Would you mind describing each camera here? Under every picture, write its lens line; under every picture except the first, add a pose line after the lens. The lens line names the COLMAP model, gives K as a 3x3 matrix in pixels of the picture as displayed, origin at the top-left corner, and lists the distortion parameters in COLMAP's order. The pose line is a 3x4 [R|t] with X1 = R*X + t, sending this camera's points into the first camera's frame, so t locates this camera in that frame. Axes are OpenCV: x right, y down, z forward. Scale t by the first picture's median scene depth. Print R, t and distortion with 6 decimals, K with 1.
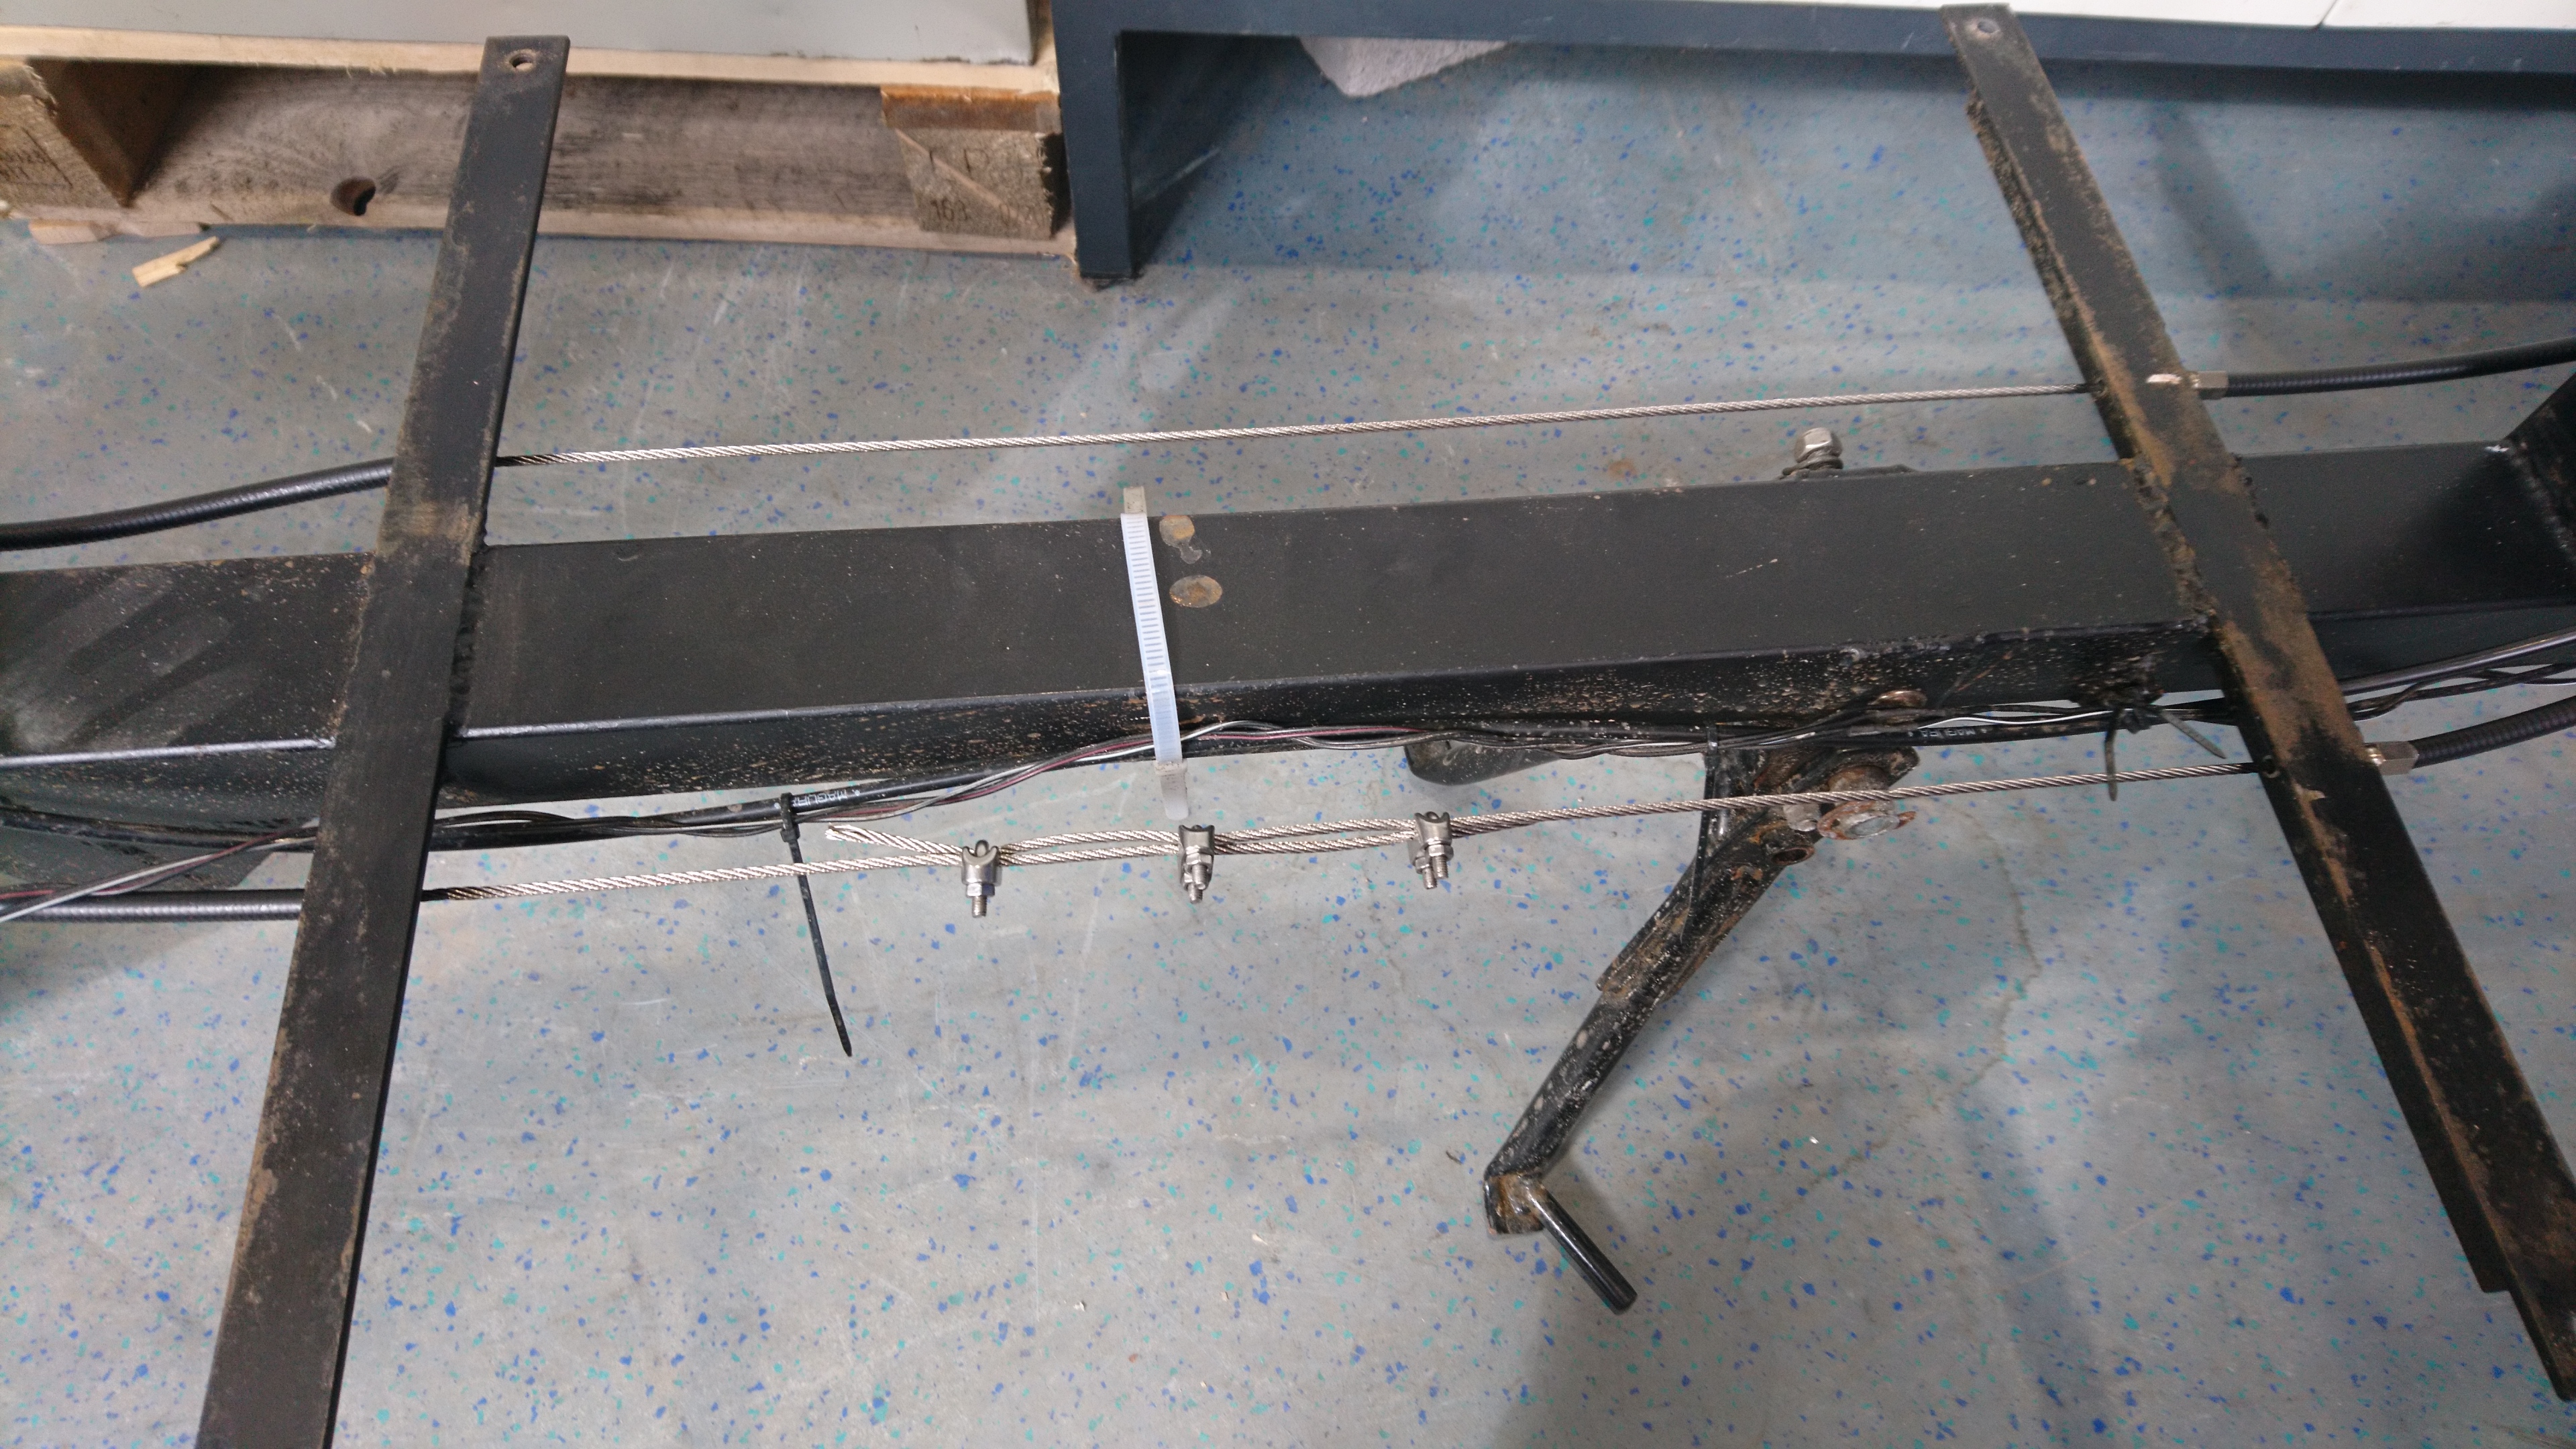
lens RADIAL K [[1621.1, 0, 1317.5], [0, 1621.1, 720.9], [0, 0, 1]] dist [0.077551, -0.081967]
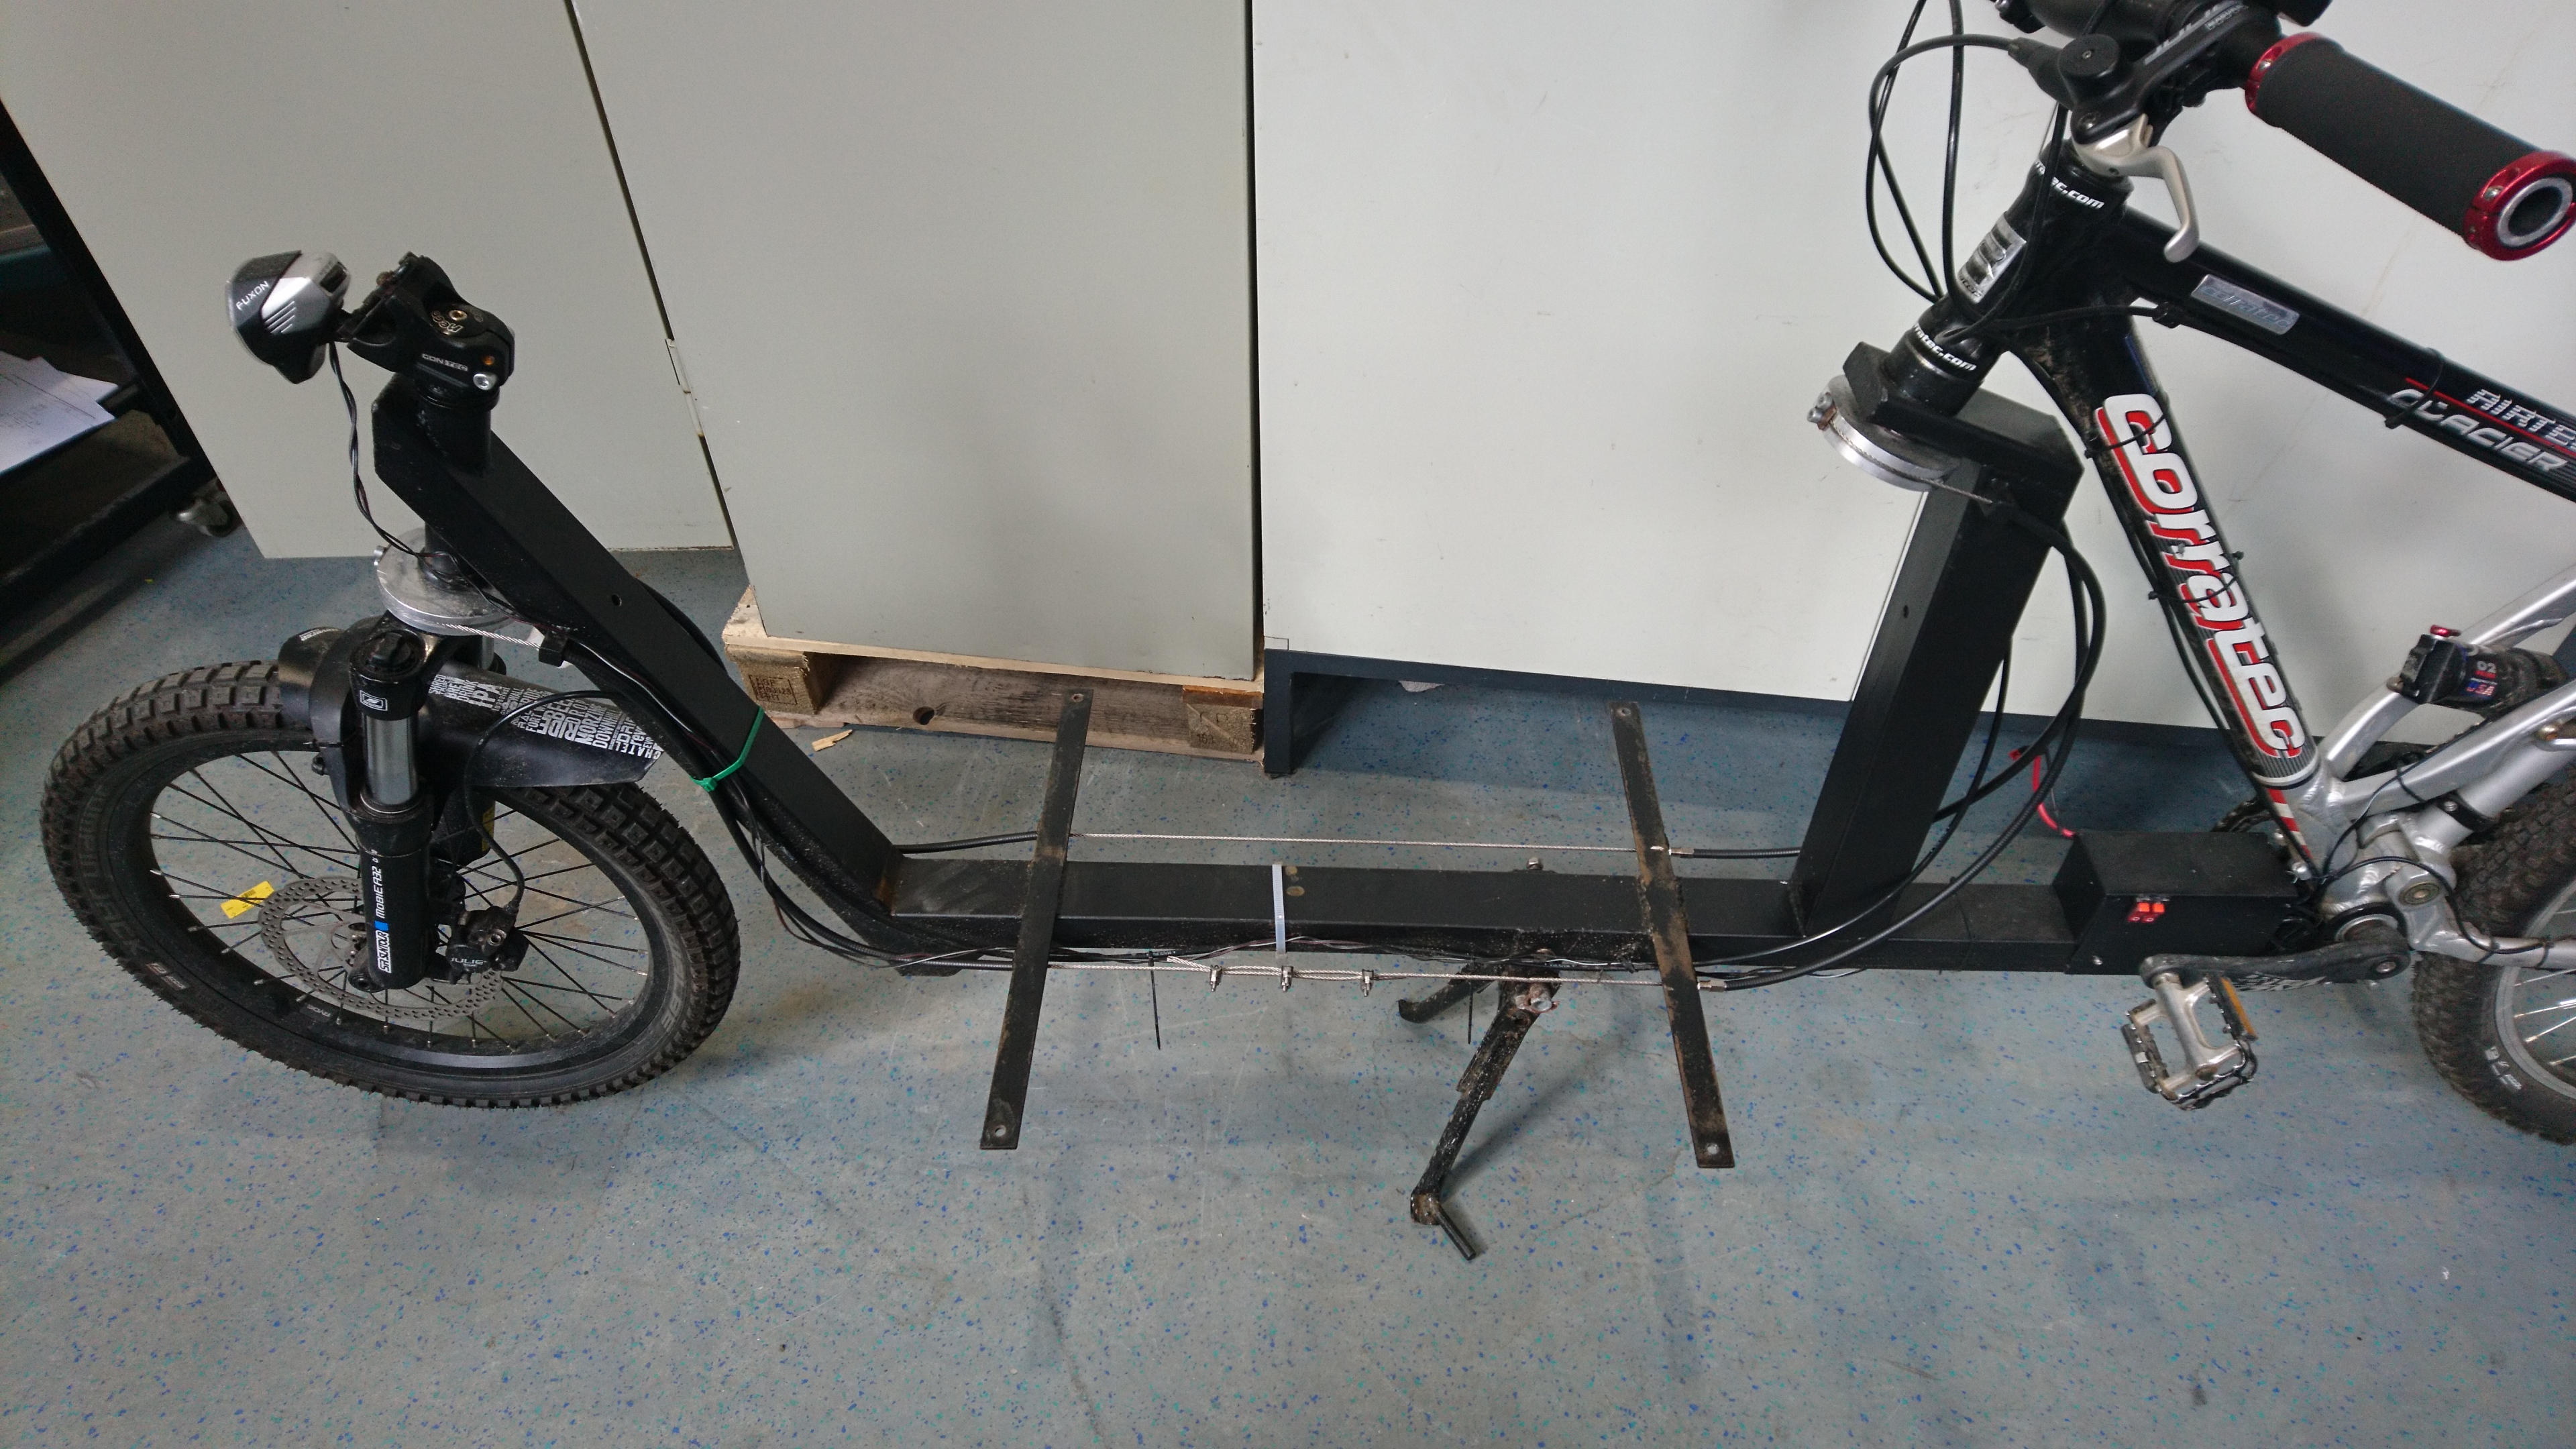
lens RADIAL K [[1638.1, 0, 1322.2], [0, 1638.1, 745.4], [0, 0, 1]] dist [0.095047, -0.078670]
pose [[0.993137, 0.062867, -0.098626, 0.159350], [-0.086436, 0.962587, -0.256817, 0.270577], [0.078791, 0.263579, 0.961415, -1.228605]]
